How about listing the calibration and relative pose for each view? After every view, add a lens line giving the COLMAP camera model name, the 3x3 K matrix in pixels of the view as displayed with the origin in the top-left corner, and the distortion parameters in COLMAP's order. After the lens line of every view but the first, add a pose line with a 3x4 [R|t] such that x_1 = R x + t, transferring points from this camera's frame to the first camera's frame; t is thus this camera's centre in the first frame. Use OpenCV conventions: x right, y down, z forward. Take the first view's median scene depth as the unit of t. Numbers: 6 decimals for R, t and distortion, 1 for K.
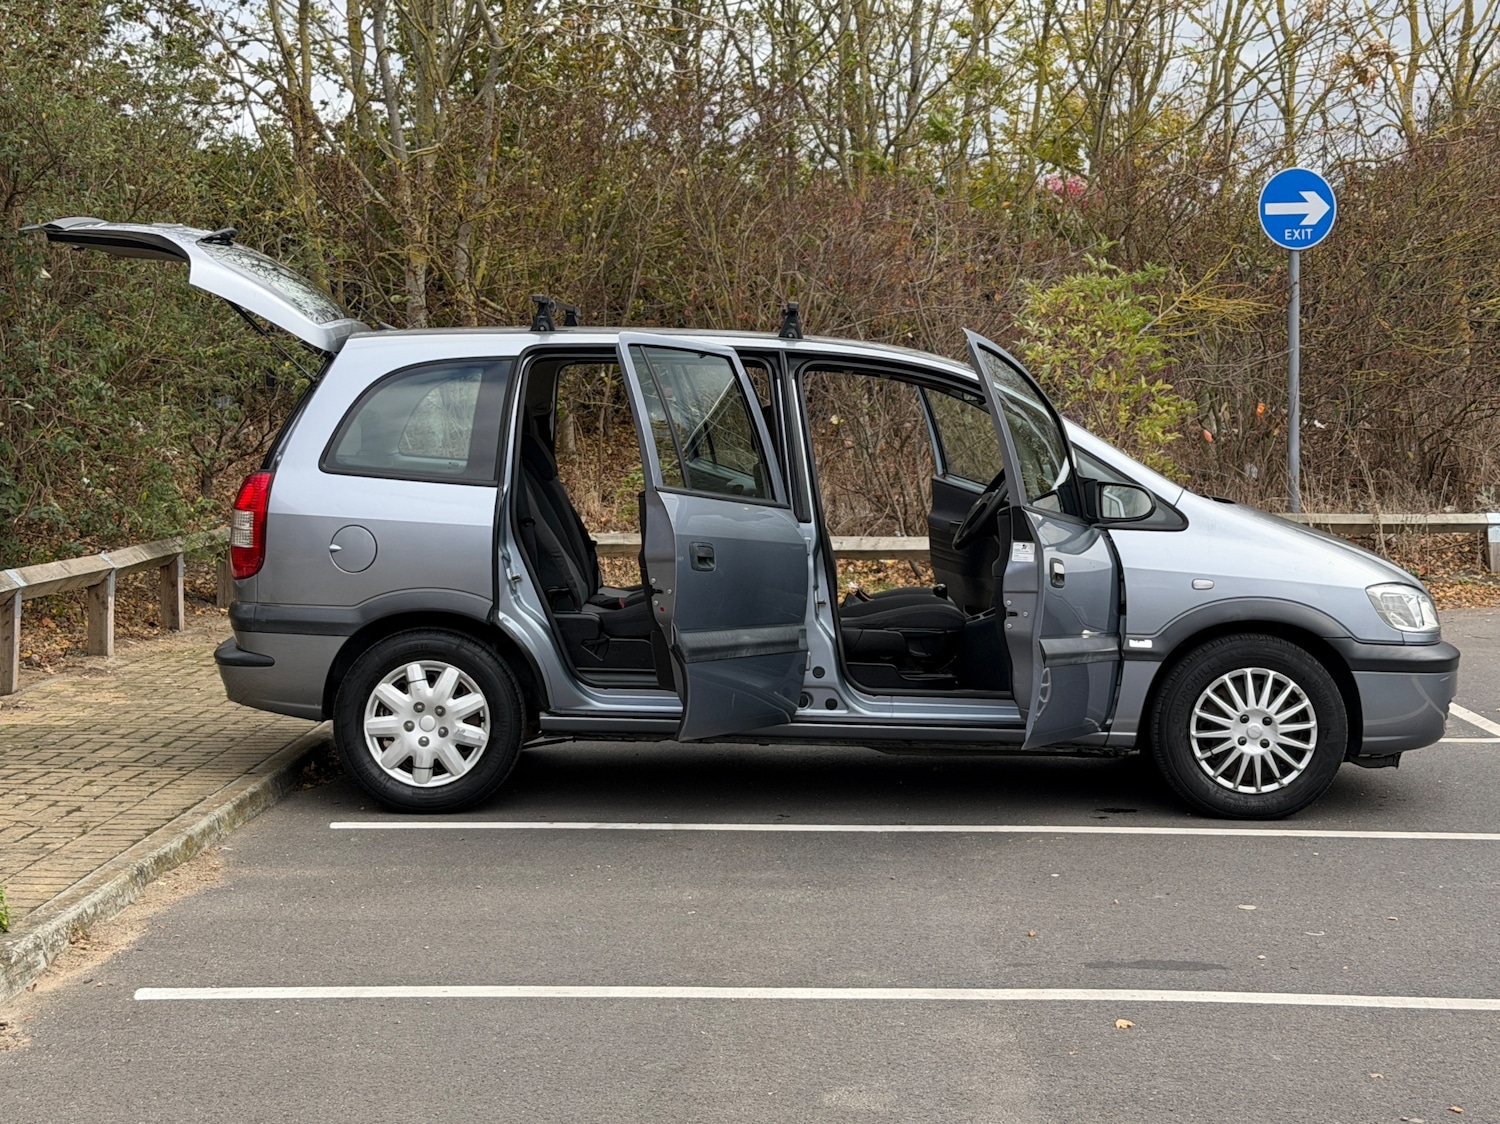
lens RADIAL K [[3270.2, 0, 747.2], [0, 3270.2, 466.4], [0, 0, 1]] dist [0.182620, -0.304097]
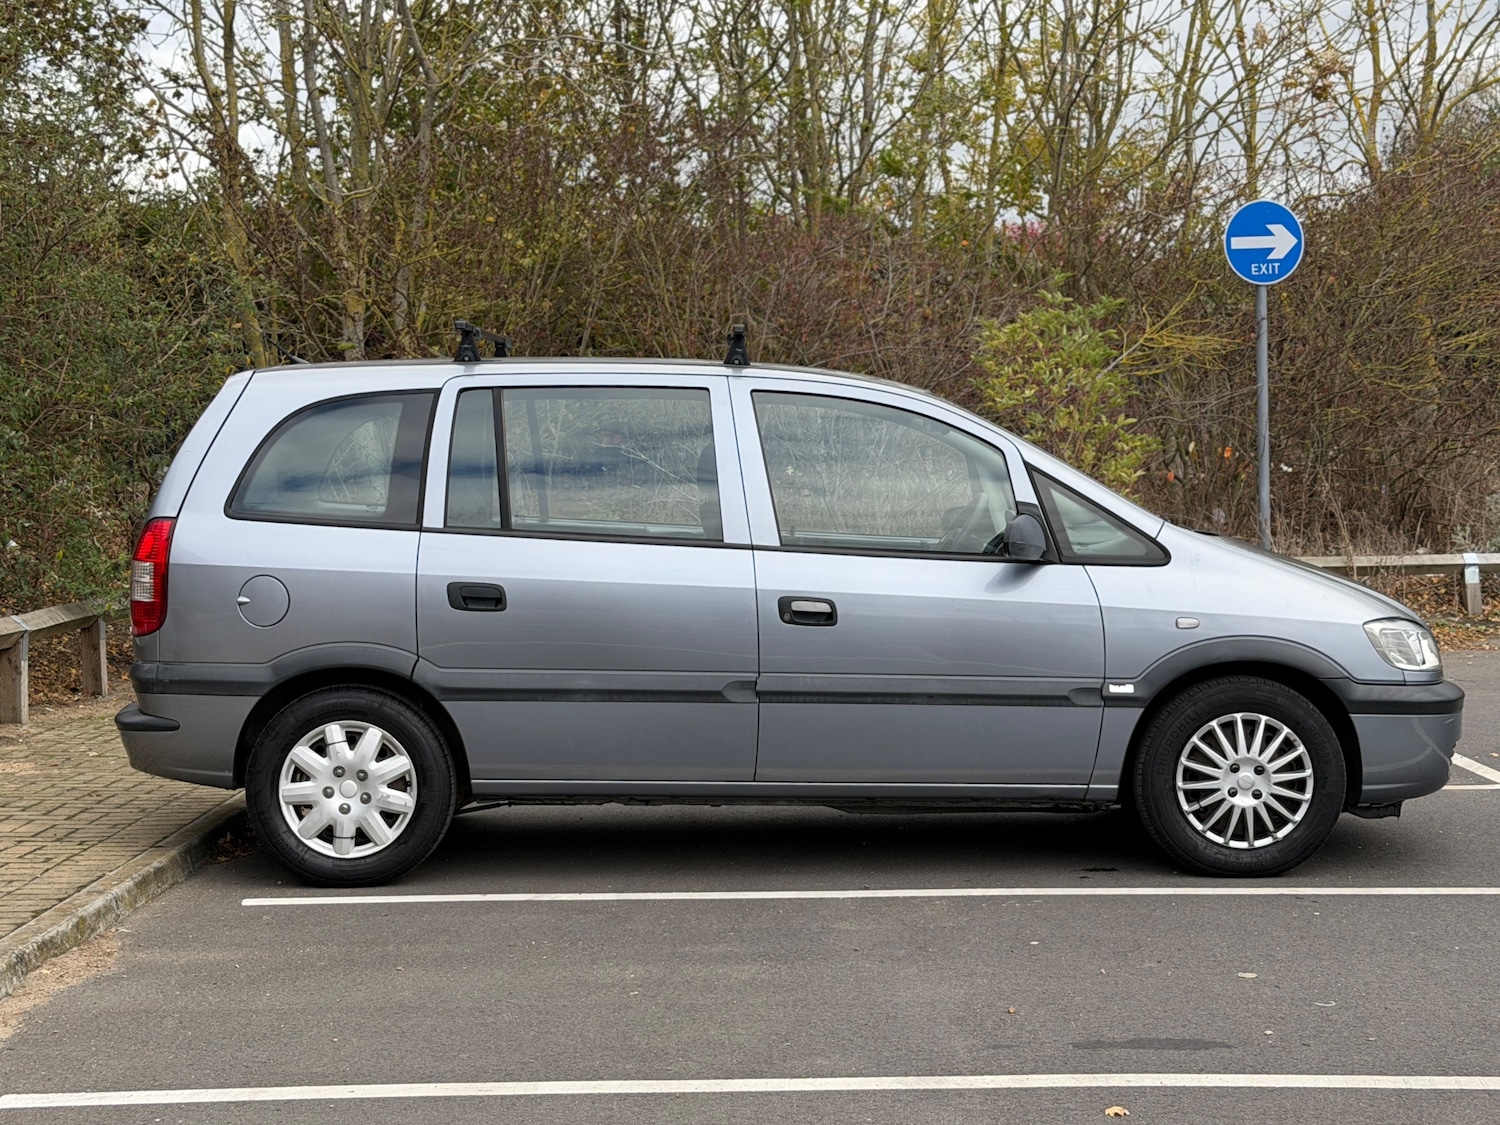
lens RADIAL K [[2849.2, 0, 748.3], [0, 2849.2, 566.8], [0, 0, 1]] dist [0.140775, -0.097932]
pose [[0.999834, -0.017175, 0.006118, 0.010537], [0.017163, 0.999851, 0.001986, 0.016084], [-0.006151, -0.001881, 0.999979, 0.193936]]
